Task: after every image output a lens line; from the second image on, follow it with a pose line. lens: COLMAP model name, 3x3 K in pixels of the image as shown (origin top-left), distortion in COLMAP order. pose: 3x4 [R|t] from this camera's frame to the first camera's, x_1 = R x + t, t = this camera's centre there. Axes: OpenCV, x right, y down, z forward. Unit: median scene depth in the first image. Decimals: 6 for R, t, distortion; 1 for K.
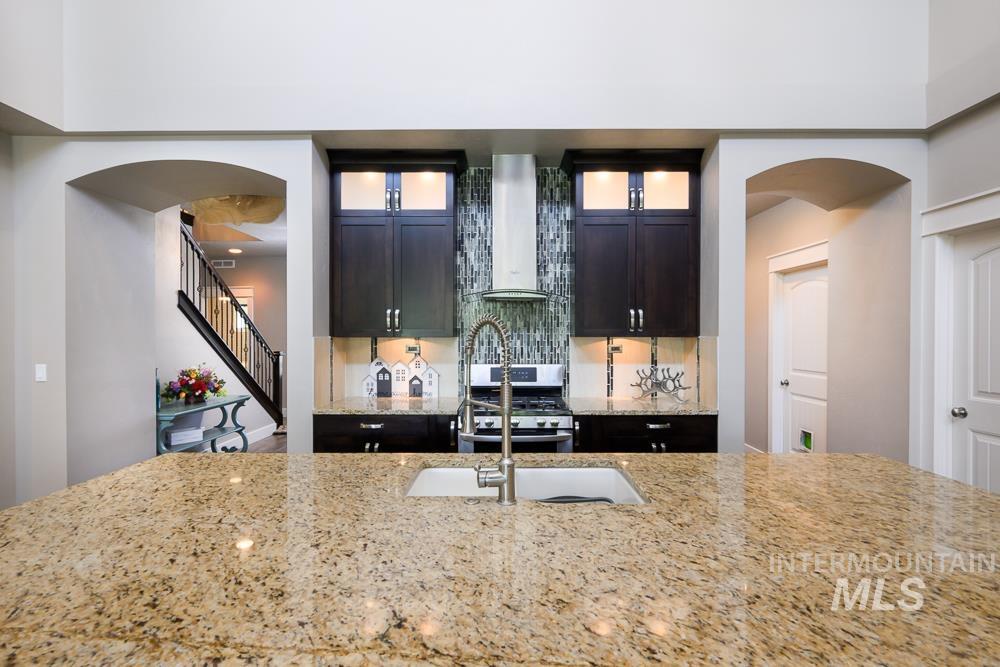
lens RADIAL K [[469.4, 0, 499.3], [0, 469.4, 339.0], [0, 0, 1]] dist [-0.001586, -0.000408]
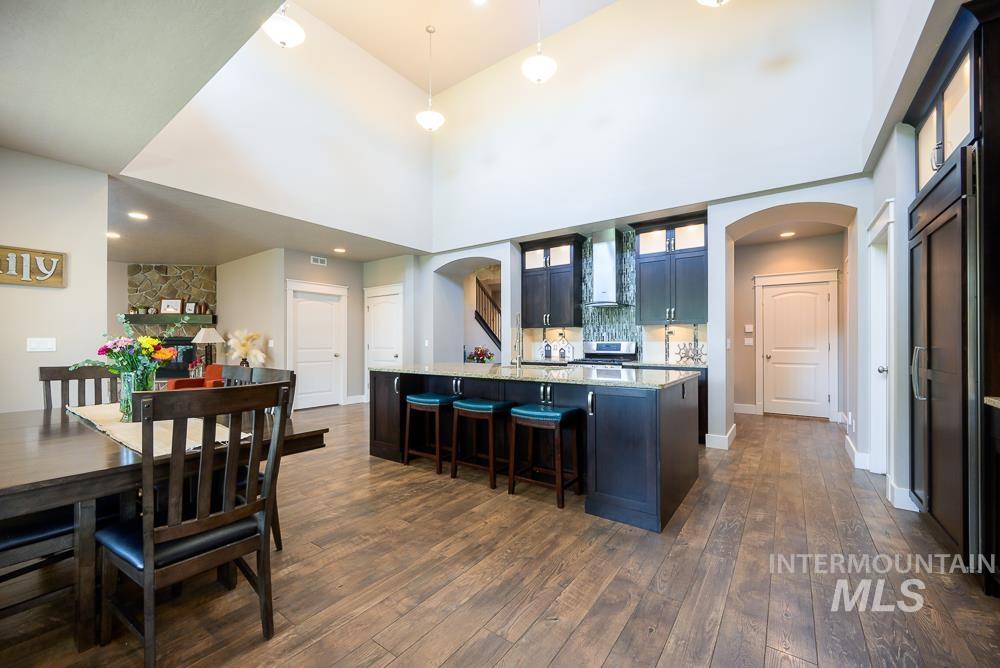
lens RADIAL K [[394.3, 0, 501.7], [0, 394.3, 339.3], [0, 0, 1]] dist [-0.000325, 0.000034]
pose [[0.815672, -0.004956, -0.578493, 0.615022], [-0.006191, 0.999831, -0.017295, 0.078441], [0.578481, 0.017689, 0.815504, -0.536233]]
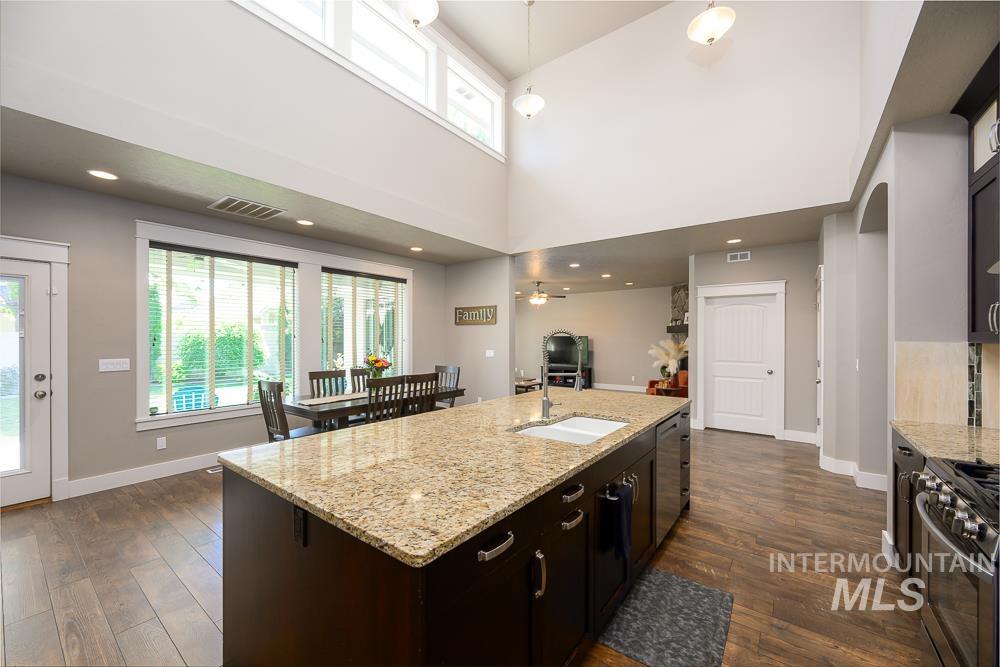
lens RADIAL K [[394.3, 0, 503.5], [0, 394.3, 338.7], [0, 0, 1]] dist [-0.000325, 0.000034]
pose [[-0.593941, -0.000742, -0.804508, 0.514048], [-0.009046, 0.999943, 0.005756, -0.005644], [0.804458, 0.010696, -0.593914, 0.628280]]
